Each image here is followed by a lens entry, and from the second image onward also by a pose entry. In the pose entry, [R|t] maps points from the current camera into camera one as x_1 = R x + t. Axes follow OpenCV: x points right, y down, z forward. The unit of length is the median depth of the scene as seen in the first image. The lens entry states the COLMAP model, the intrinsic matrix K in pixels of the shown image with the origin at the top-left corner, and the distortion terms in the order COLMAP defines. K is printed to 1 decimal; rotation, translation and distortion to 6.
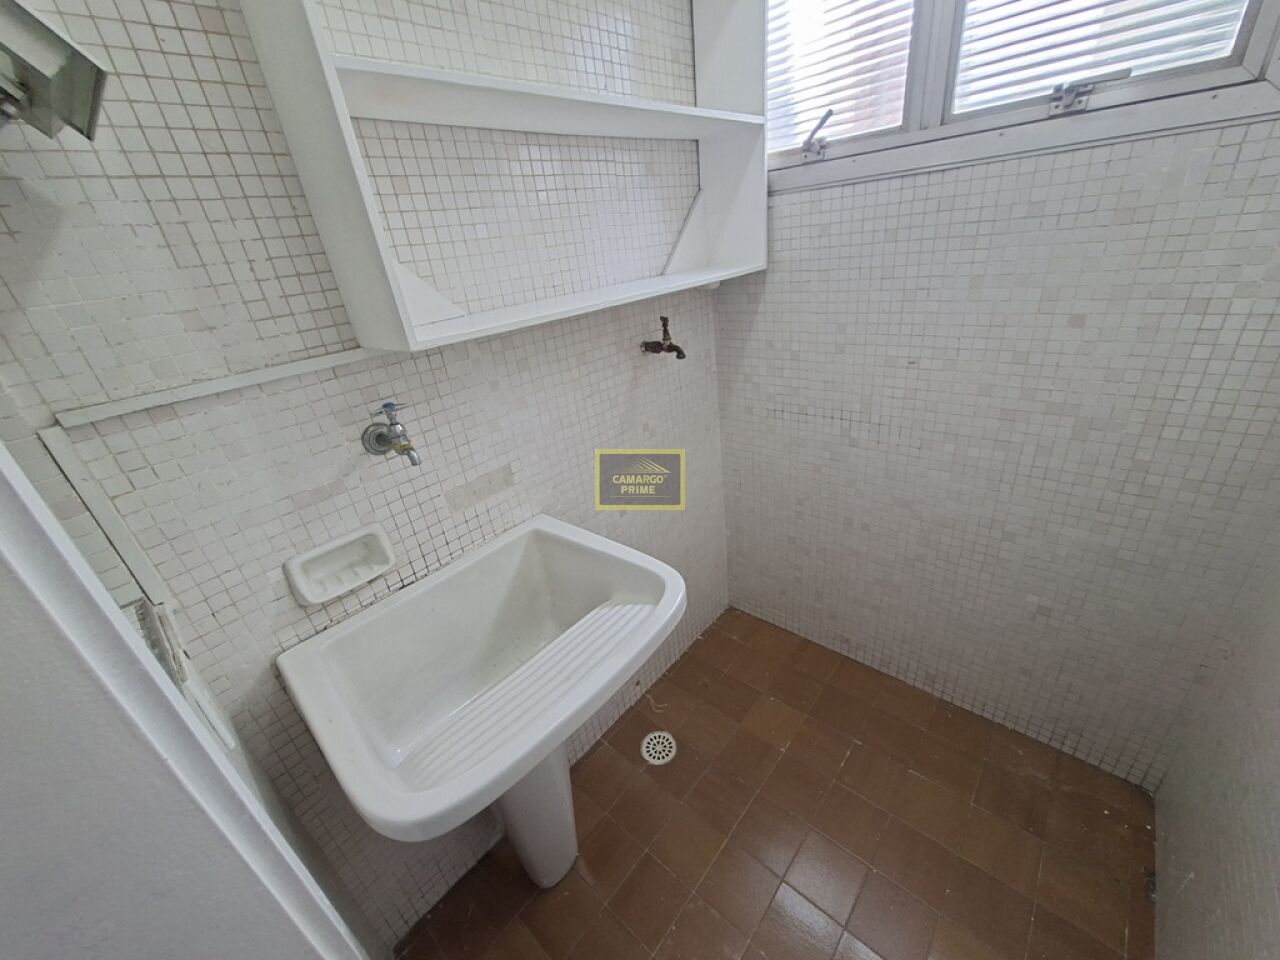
lens RADIAL K [[506.4, 0, 634.6], [0, 506.4, 483.1], [0, 0, 1]] dist [0.000220, 0.000171]
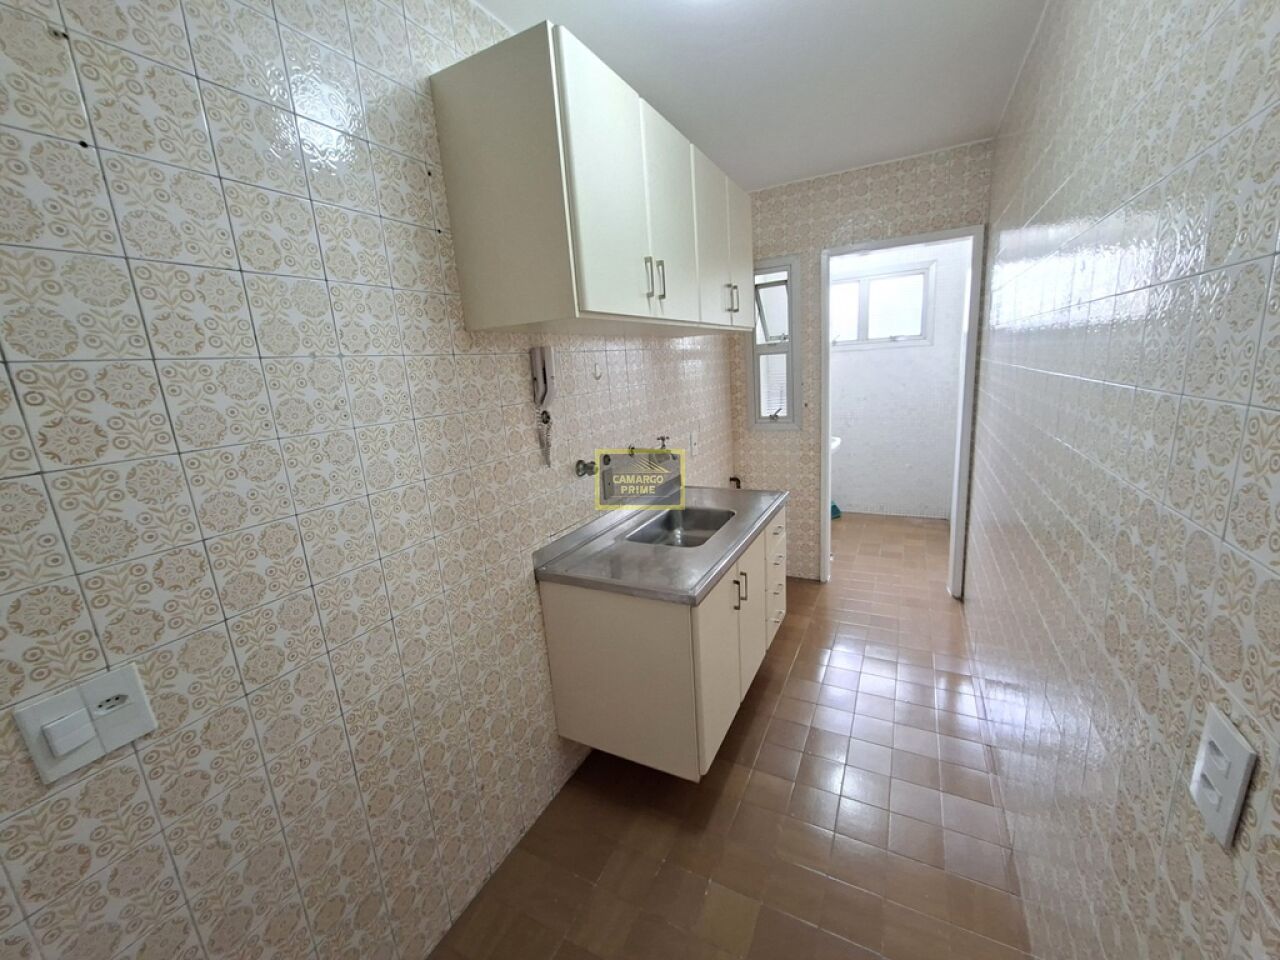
lens RADIAL K [[506.4, 0, 643.7], [0, 506.4, 477.9], [0, 0, 1]] dist [0.000220, 0.000171]
pose [[0.967233, -0.007227, 0.253788, -2.225767], [0.071810, 0.966566, -0.246157, 1.271953], [-0.243524, 0.256315, 0.935413, -2.149580]]
